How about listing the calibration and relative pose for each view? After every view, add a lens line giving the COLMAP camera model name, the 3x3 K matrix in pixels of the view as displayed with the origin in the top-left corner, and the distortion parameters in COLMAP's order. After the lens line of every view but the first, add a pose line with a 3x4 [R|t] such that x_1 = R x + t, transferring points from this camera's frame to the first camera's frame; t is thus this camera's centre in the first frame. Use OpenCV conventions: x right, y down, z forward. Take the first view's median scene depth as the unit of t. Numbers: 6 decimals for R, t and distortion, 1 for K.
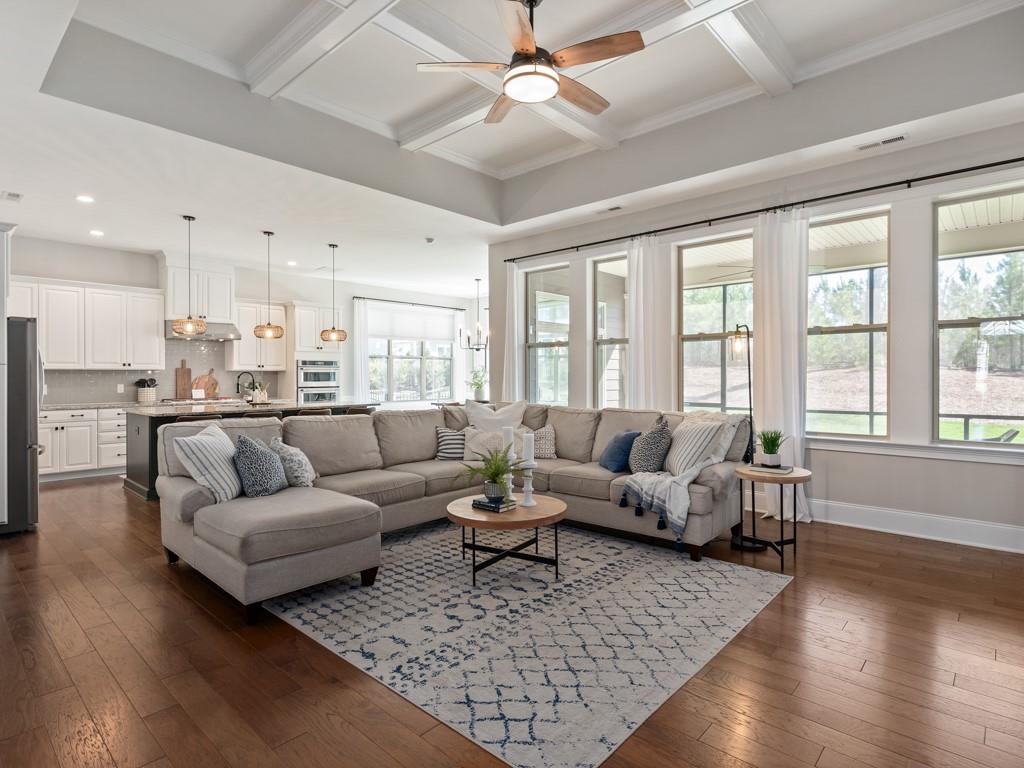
lens RADIAL K [[550.0, 0, 515.3], [0, 550.0, 377.2], [0, 0, 1]] dist [0.005206, -0.001102]
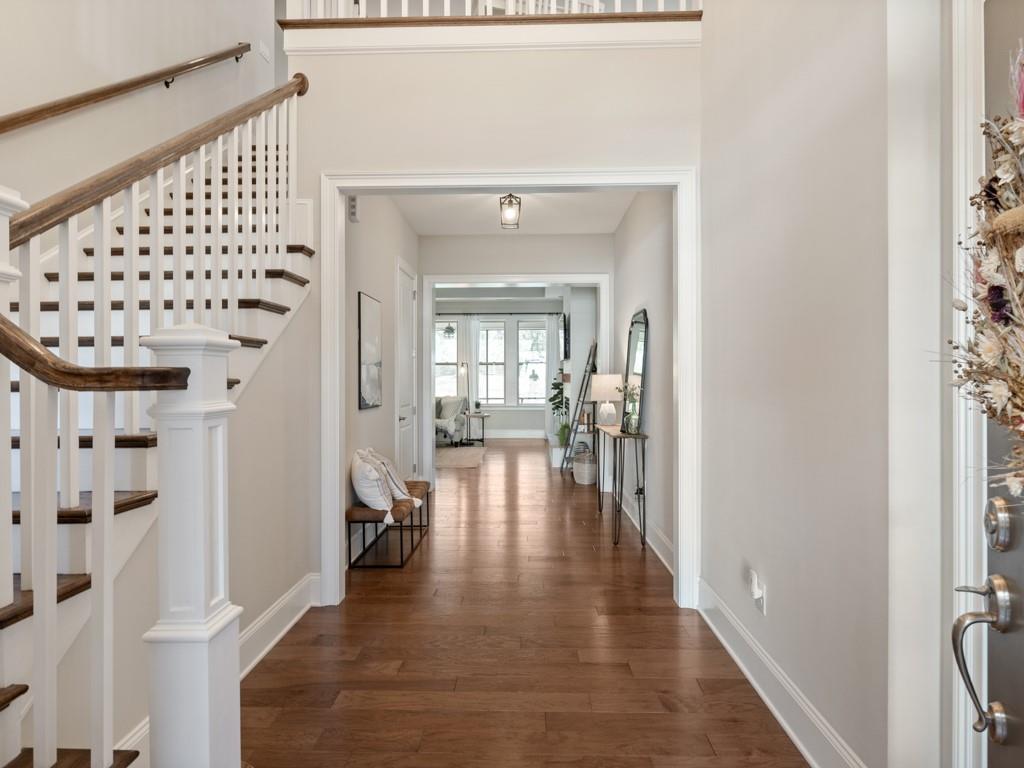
lens RADIAL K [[550.0, 0, 512.4], [0, 550.0, 380.8], [0, 0, 1]] dist [0.005206, -0.001102]
pose [[0.760451, -0.000455, 0.649396, -1.553306], [0.001156, 0.999999, -0.000654, -0.004845], [-0.649395, 0.001248, 0.760450, -1.605063]]
